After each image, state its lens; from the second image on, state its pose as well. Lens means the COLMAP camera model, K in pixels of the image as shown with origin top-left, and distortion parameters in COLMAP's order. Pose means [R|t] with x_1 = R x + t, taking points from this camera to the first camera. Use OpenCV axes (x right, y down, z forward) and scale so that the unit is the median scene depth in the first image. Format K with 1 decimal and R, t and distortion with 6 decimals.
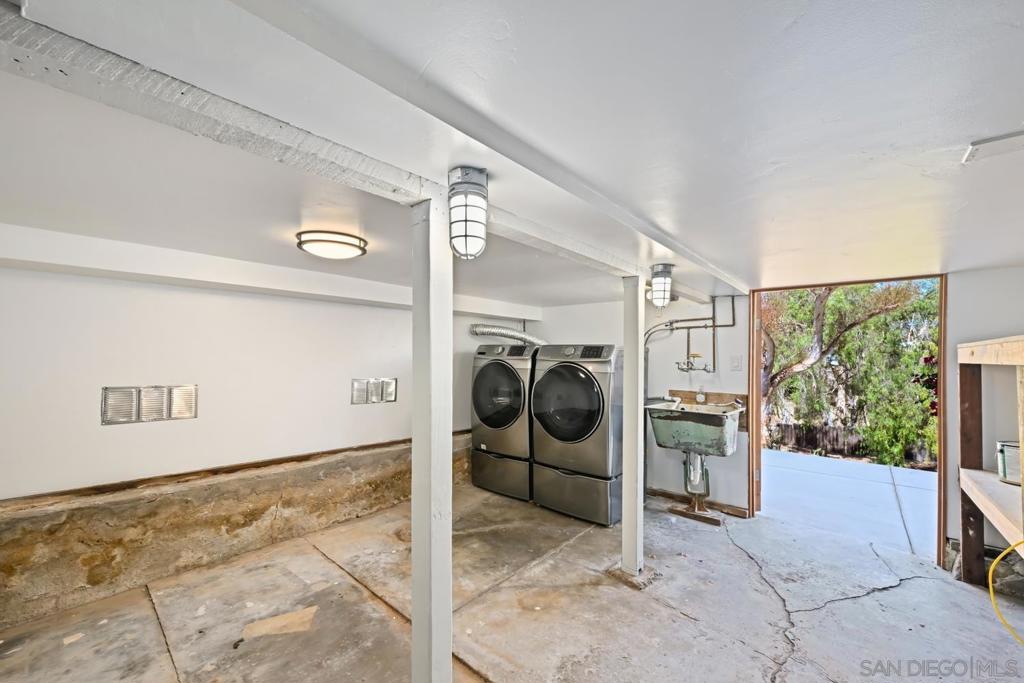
lens RADIAL K [[403.4, 0, 516.7], [0, 403.4, 352.0], [0, 0, 1]] dist [-0.000120, -0.000801]
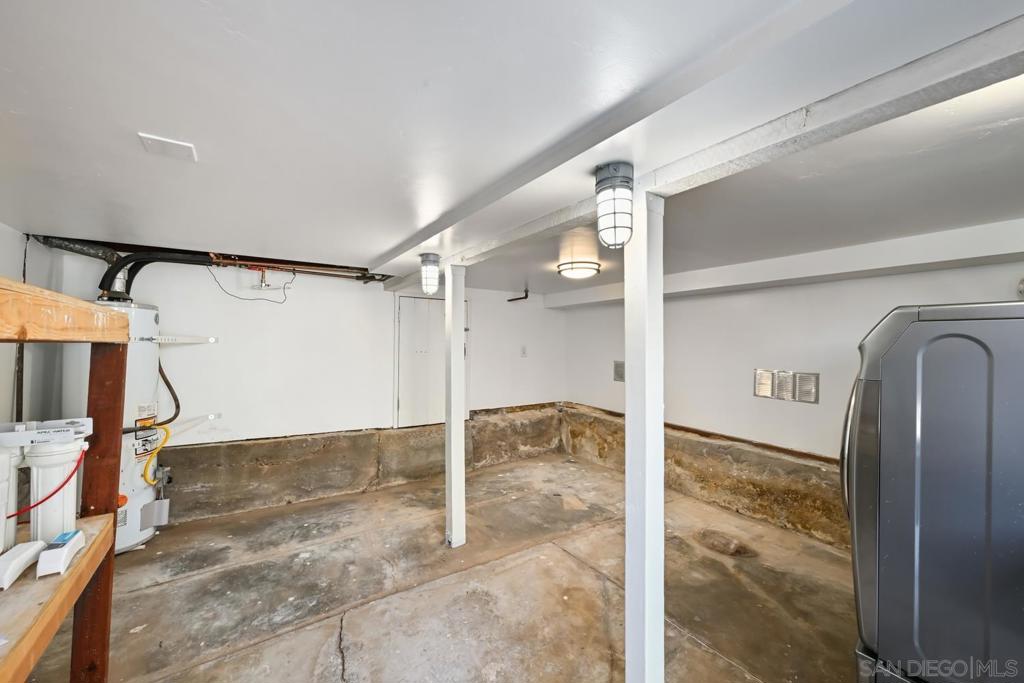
lens RADIAL K [[403.4, 0, 515.0], [0, 403.4, 340.2], [0, 0, 1]] dist [-0.000120, -0.000801]
pose [[-0.272673, -0.019146, -0.961916, 0.769962], [0.002789, 0.999782, -0.020690, 0.021864], [0.962103, -0.008324, -0.272561, 0.853705]]
